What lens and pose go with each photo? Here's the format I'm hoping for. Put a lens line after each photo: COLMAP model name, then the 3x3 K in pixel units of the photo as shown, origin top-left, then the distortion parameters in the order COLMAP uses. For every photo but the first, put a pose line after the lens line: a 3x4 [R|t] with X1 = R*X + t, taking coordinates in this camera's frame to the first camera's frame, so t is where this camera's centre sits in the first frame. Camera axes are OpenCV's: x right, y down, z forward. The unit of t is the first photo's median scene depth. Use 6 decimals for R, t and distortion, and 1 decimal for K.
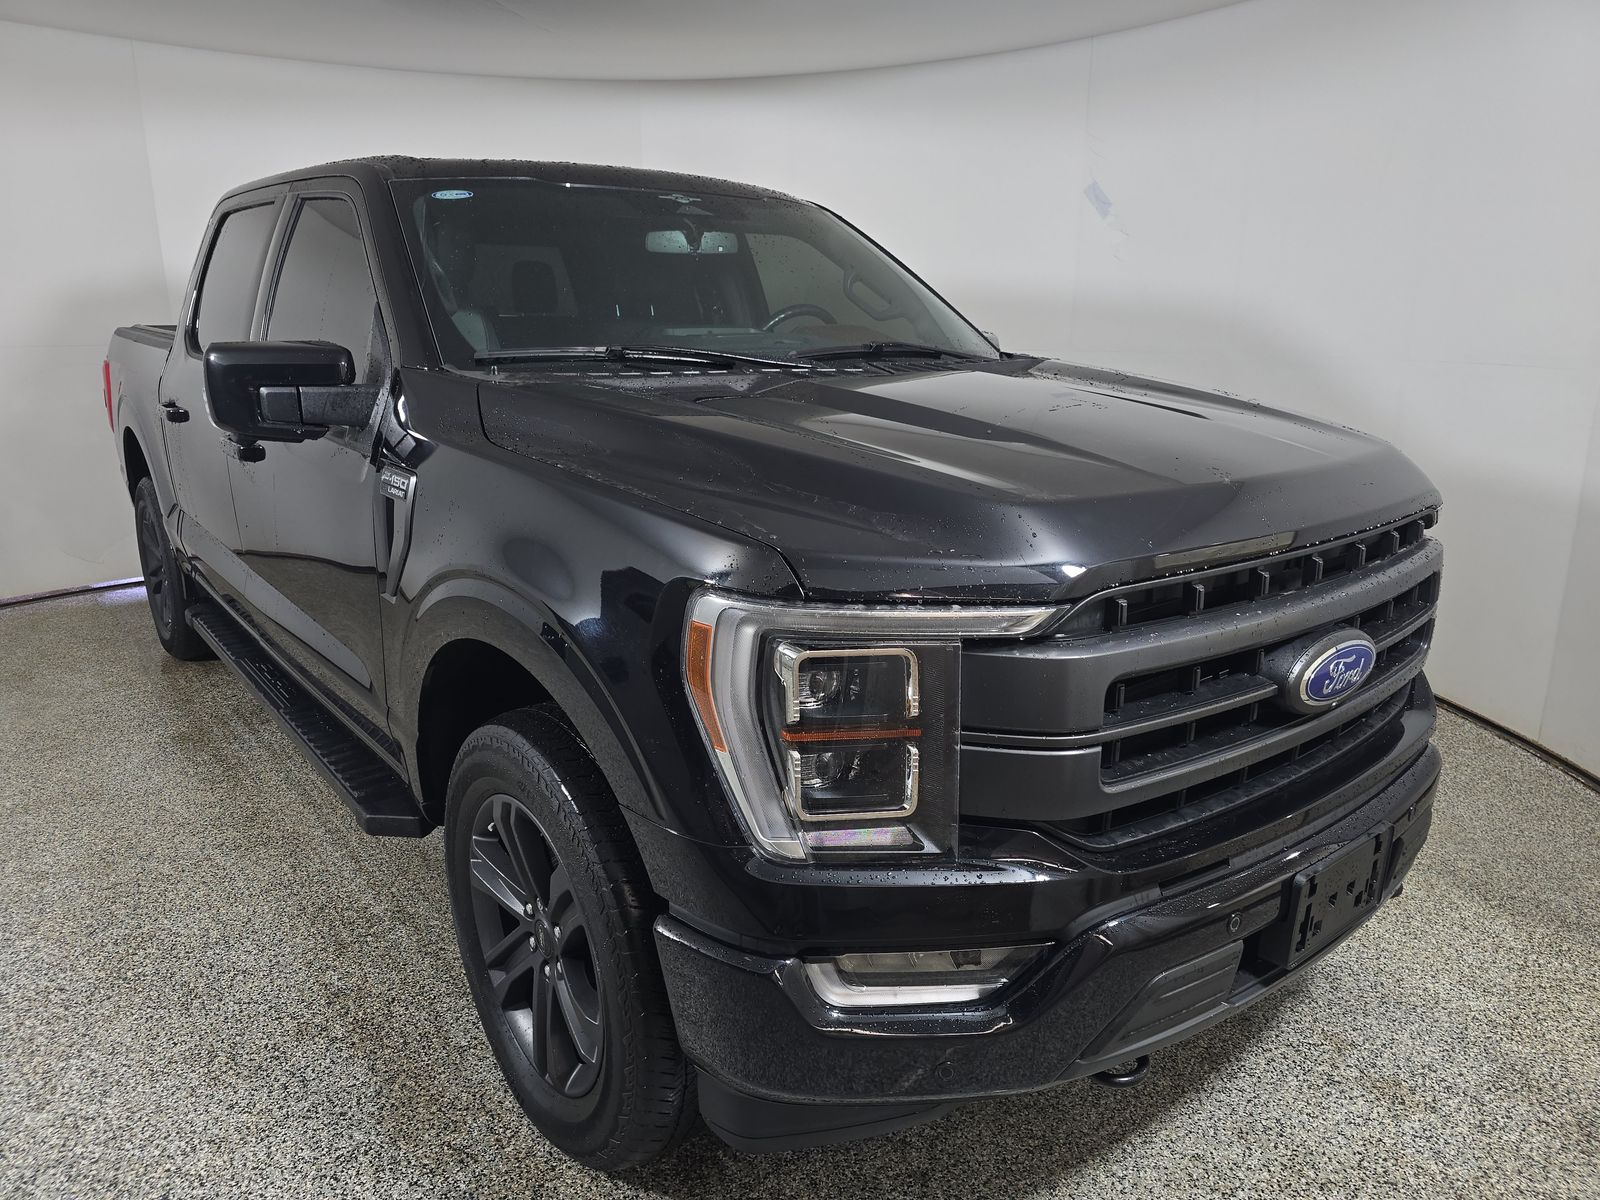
lens RADIAL K [[1106.3, 0, 800.0], [0, 1106.3, 600.0], [0, 0, 1]] dist [0.033592, -0.030923]
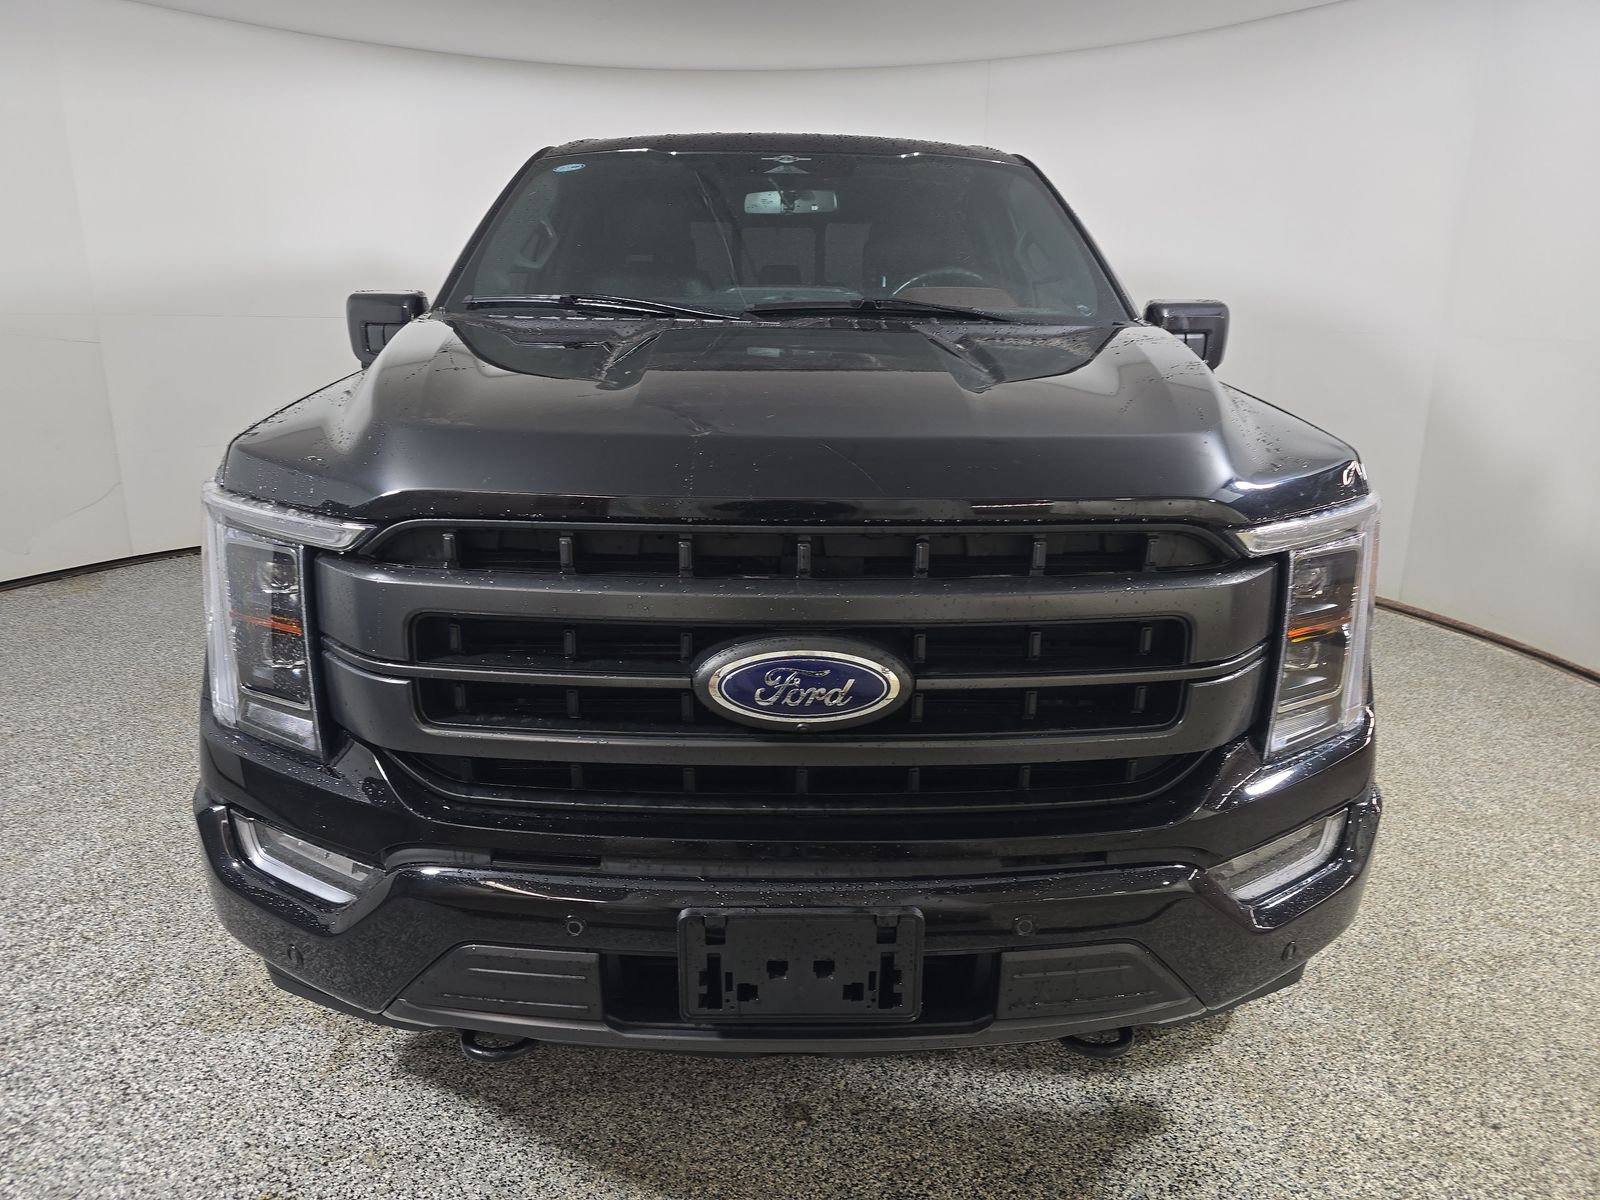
lens RADIAL K [[1106.3, 0, 800.0], [0, 1106.3, 600.0], [0, 0, 1]] dist [0.033592, -0.030923]
pose [[0.785363, 0.165420, -0.596524, 0.719808], [-0.166337, 0.984587, 0.054040, -0.029486], [0.596270, 0.056783, 0.800774, 0.278639]]
